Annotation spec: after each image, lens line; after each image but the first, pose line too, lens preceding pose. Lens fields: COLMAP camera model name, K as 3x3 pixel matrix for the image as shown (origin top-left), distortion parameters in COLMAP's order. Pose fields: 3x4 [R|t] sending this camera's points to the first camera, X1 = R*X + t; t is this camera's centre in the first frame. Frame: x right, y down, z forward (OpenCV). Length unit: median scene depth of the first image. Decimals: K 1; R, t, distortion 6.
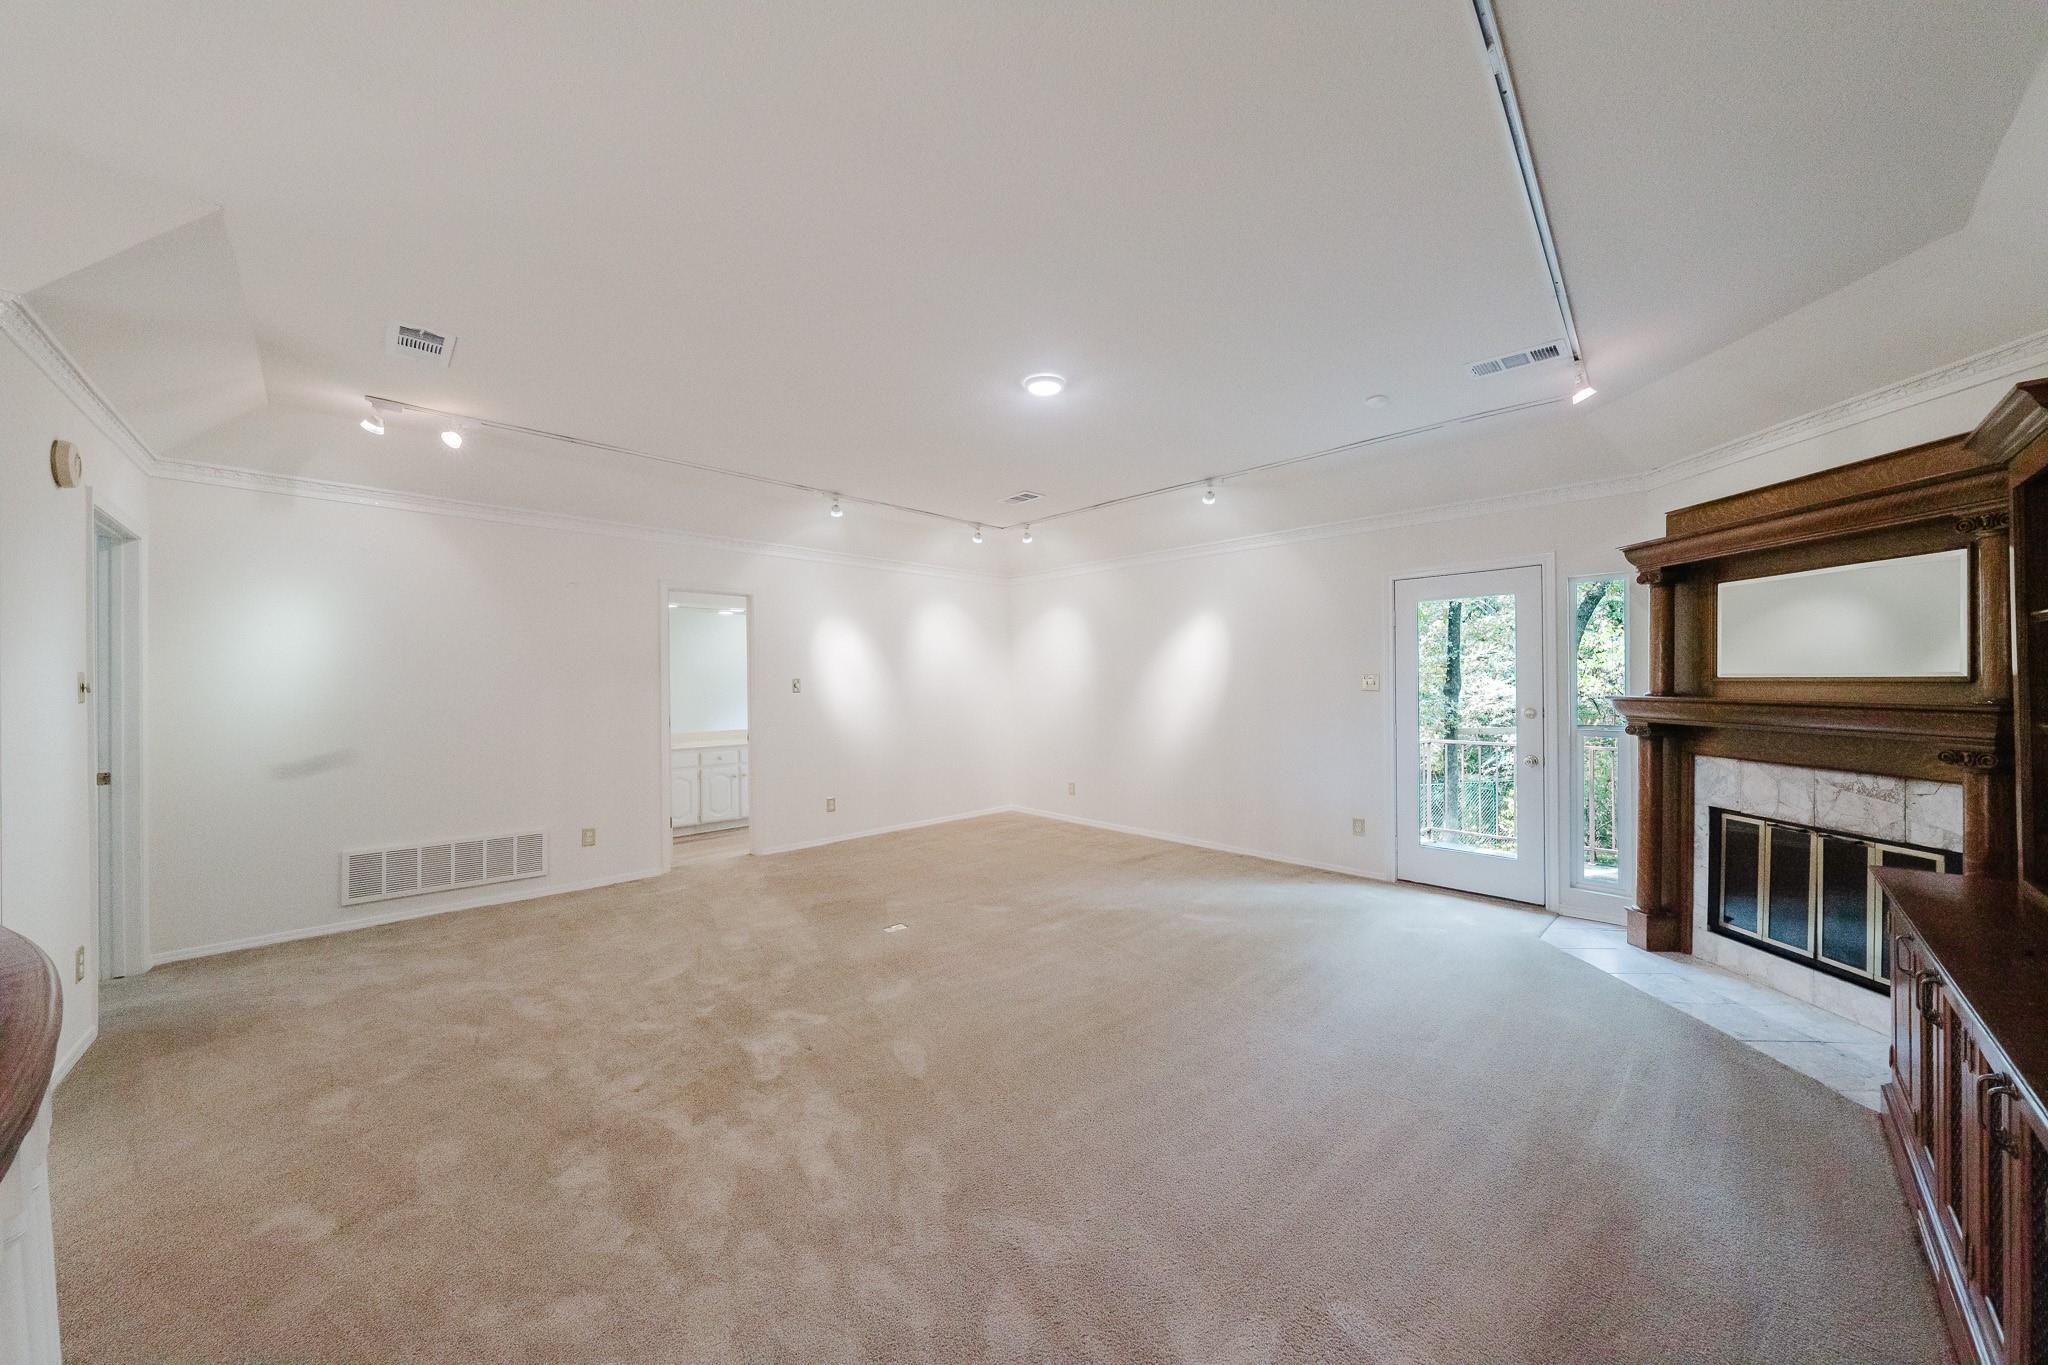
lens RADIAL K [[699.9, 0, 1024.0], [0, 699.9, 682.5], [0, 0, 1]] dist [-0.005445, 0.001070]
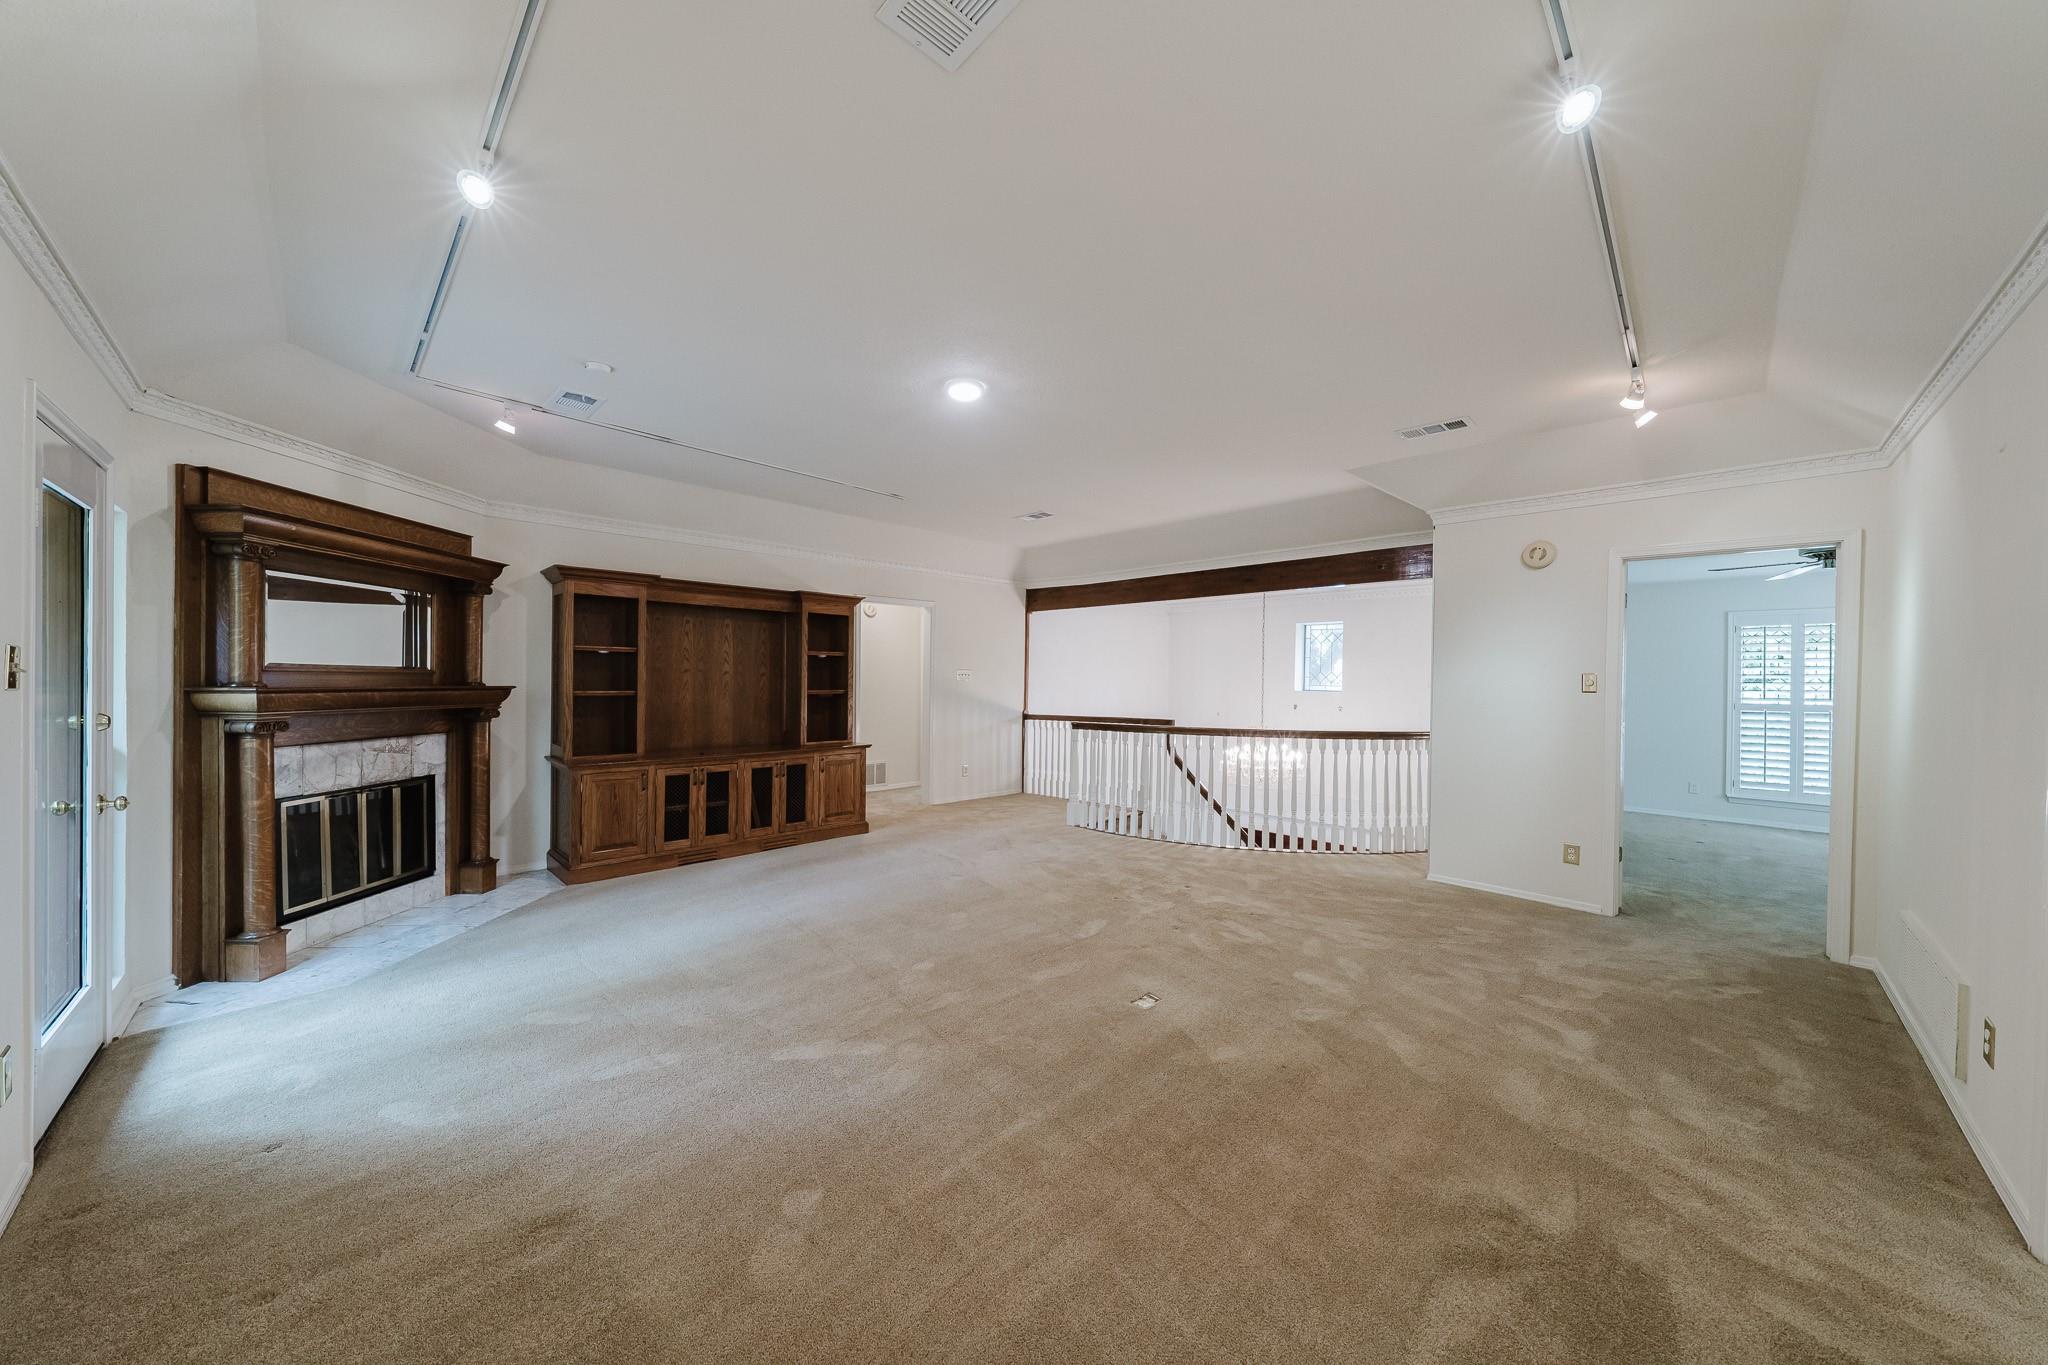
lens RADIAL K [[699.9, 0, 1024.0], [0, 699.9, 682.5], [0, 0, 1]] dist [-0.005445, 0.001070]
pose [[-0.999755, -0.005724, -0.021404, -0.044834], [-0.005837, 0.999969, 0.005245, 0.004030], [0.021374, 0.005369, -0.999757, 2.304957]]
